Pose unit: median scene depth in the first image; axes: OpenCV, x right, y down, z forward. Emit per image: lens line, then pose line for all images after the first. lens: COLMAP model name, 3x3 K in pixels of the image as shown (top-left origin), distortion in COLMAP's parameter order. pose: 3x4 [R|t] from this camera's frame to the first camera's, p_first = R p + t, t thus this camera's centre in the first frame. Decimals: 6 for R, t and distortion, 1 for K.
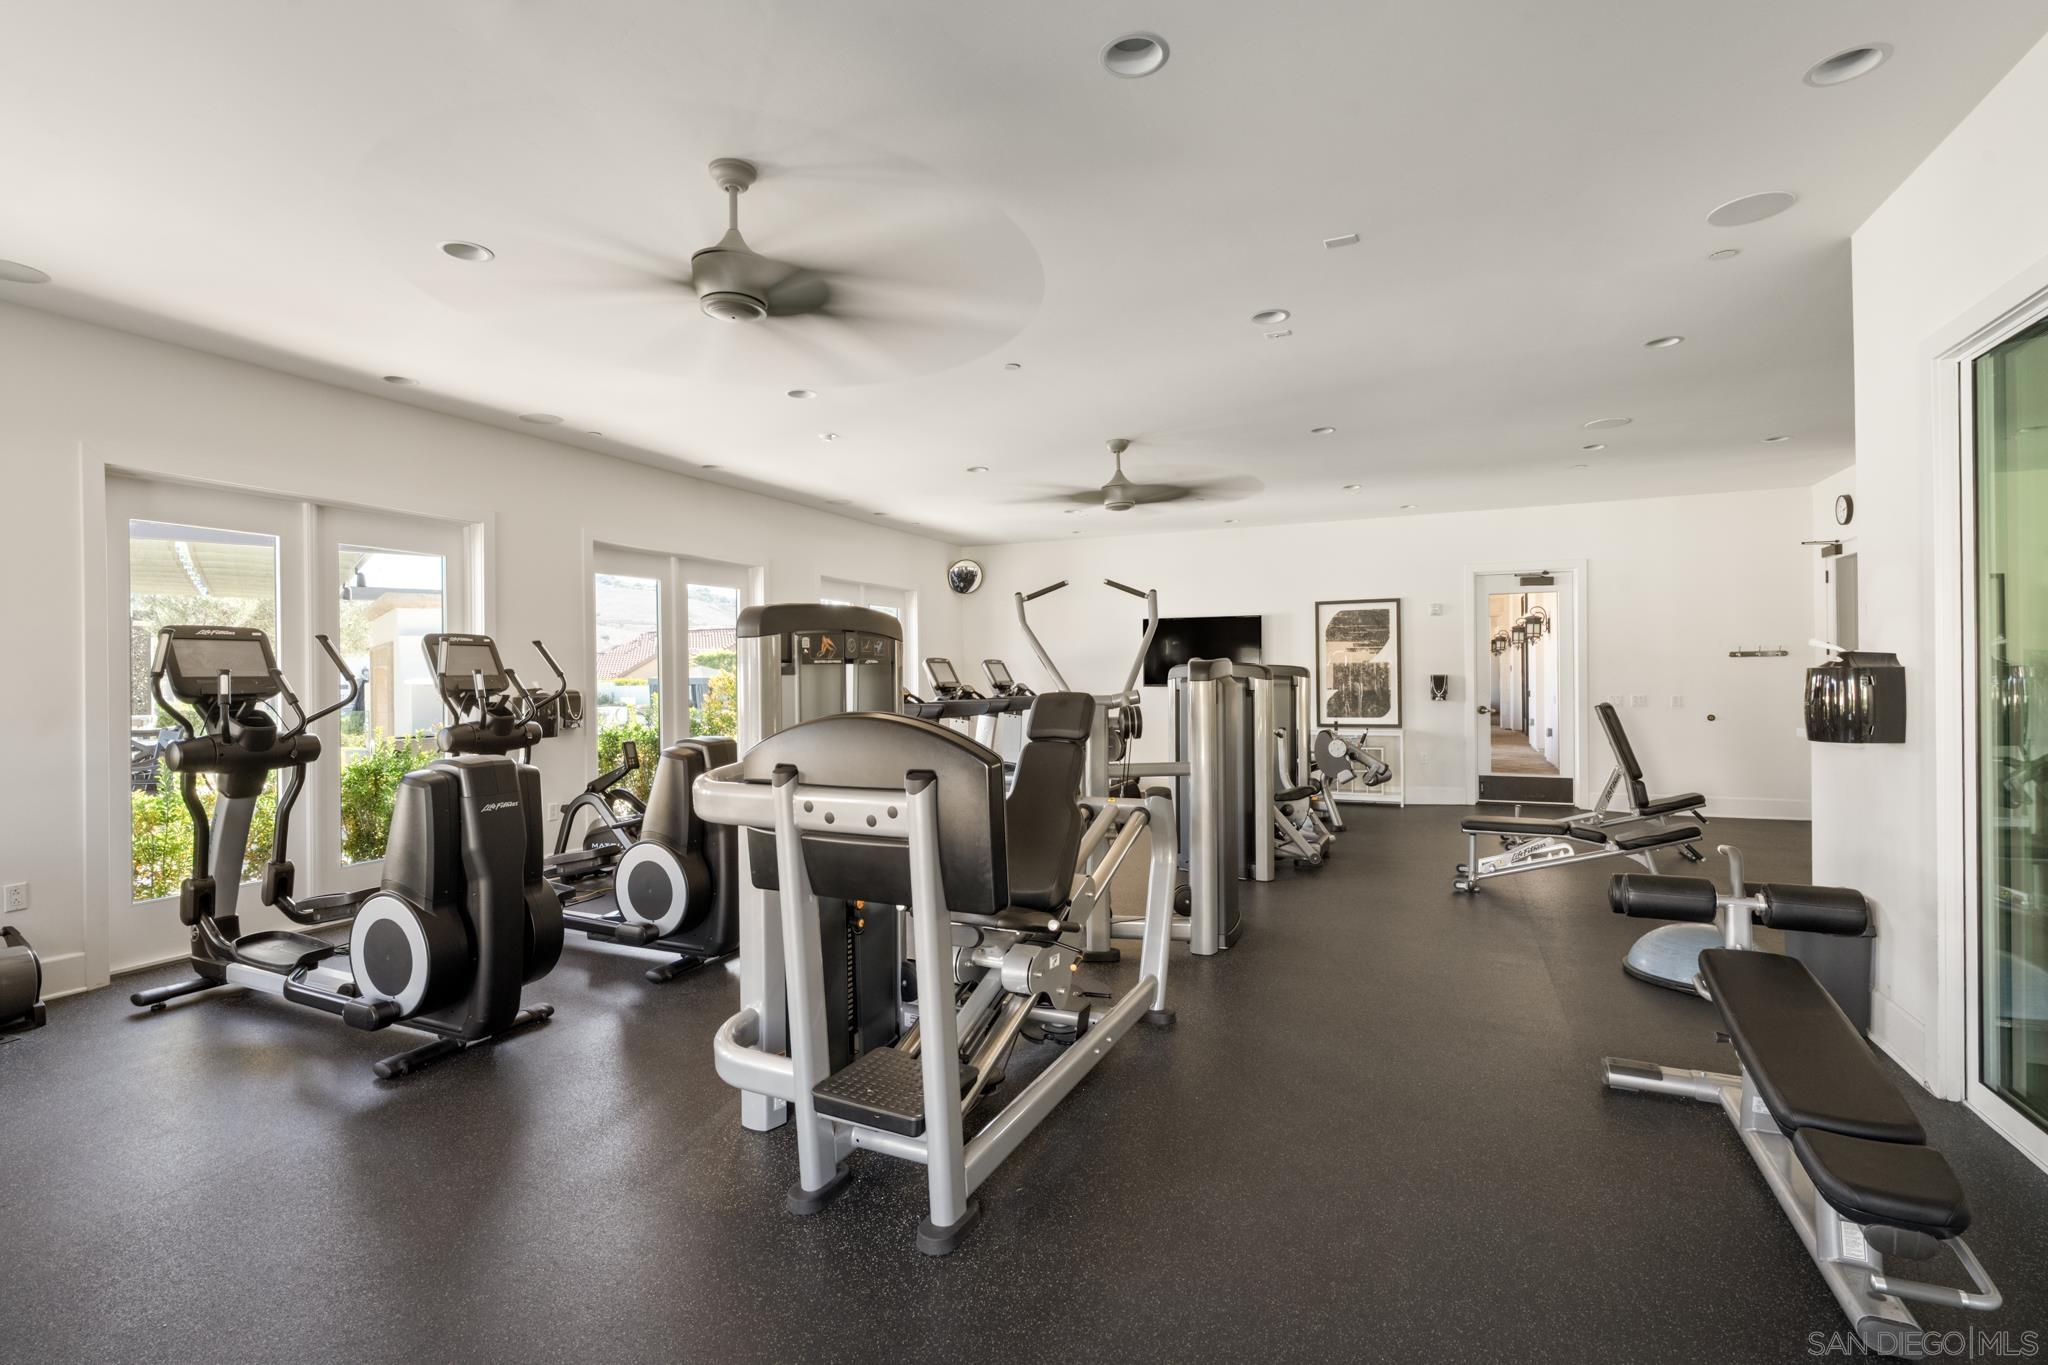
lens RADIAL K [[925.3, 0, 1024.0], [0, 925.3, 680.4], [0, 0, 1]] dist [-0.000266, -0.000011]
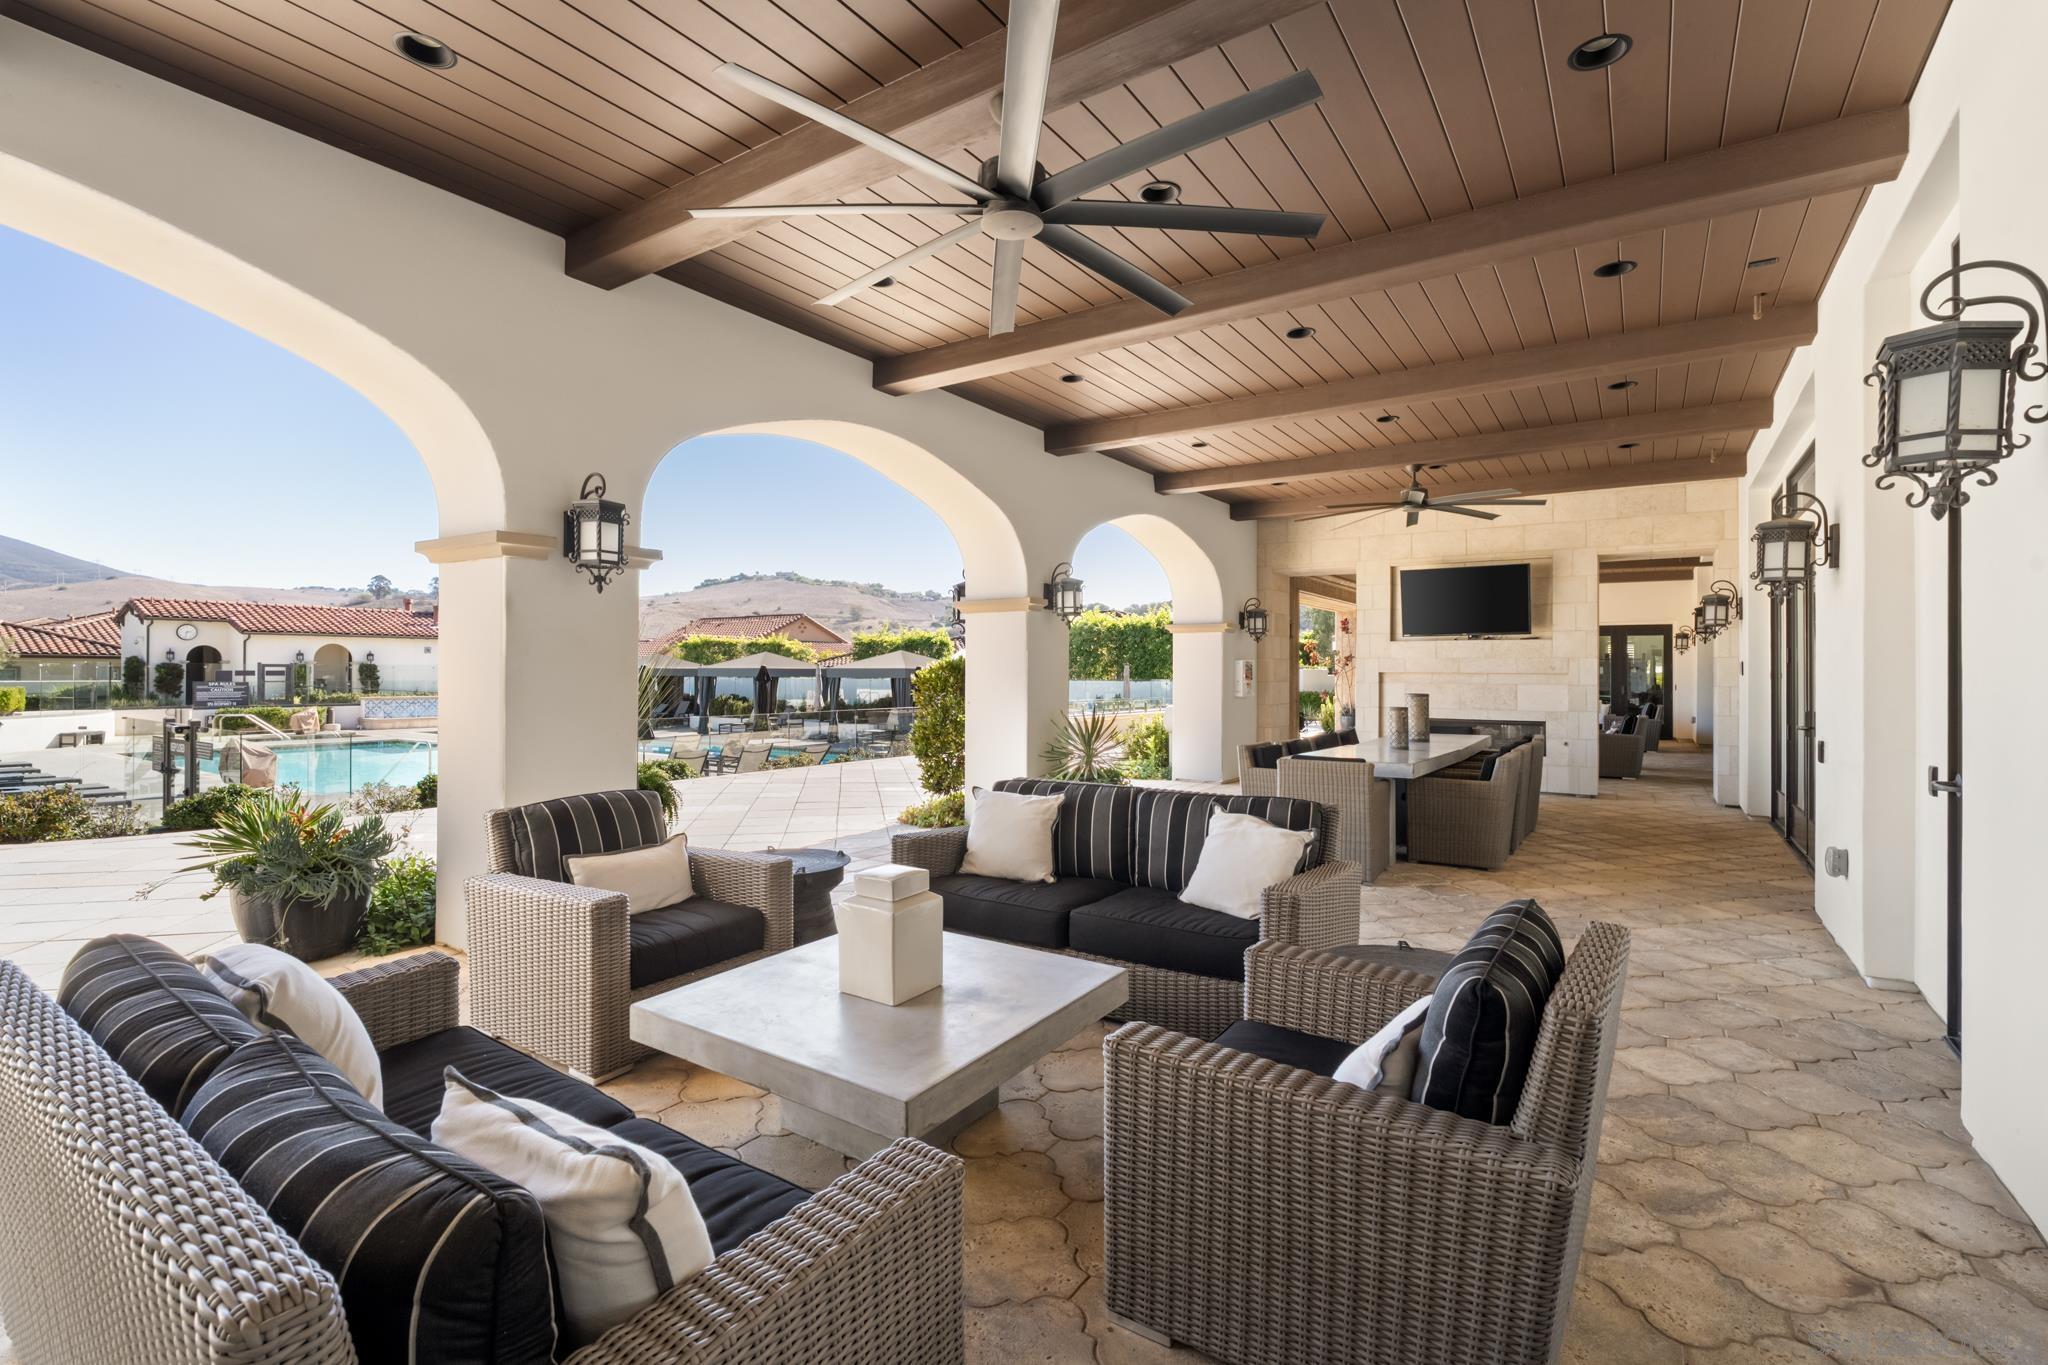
lens RADIAL K [[925.3, 0, 1022.8], [0, 925.3, 678.1], [0, 0, 1]] dist [-0.000266, -0.000011]
pose [[0.992042, 0.009092, -0.125576, 0.298004], [-0.009192, 0.999958, -0.000222, -0.004842], [0.125569, 0.001374, 0.992084, 0.601076]]
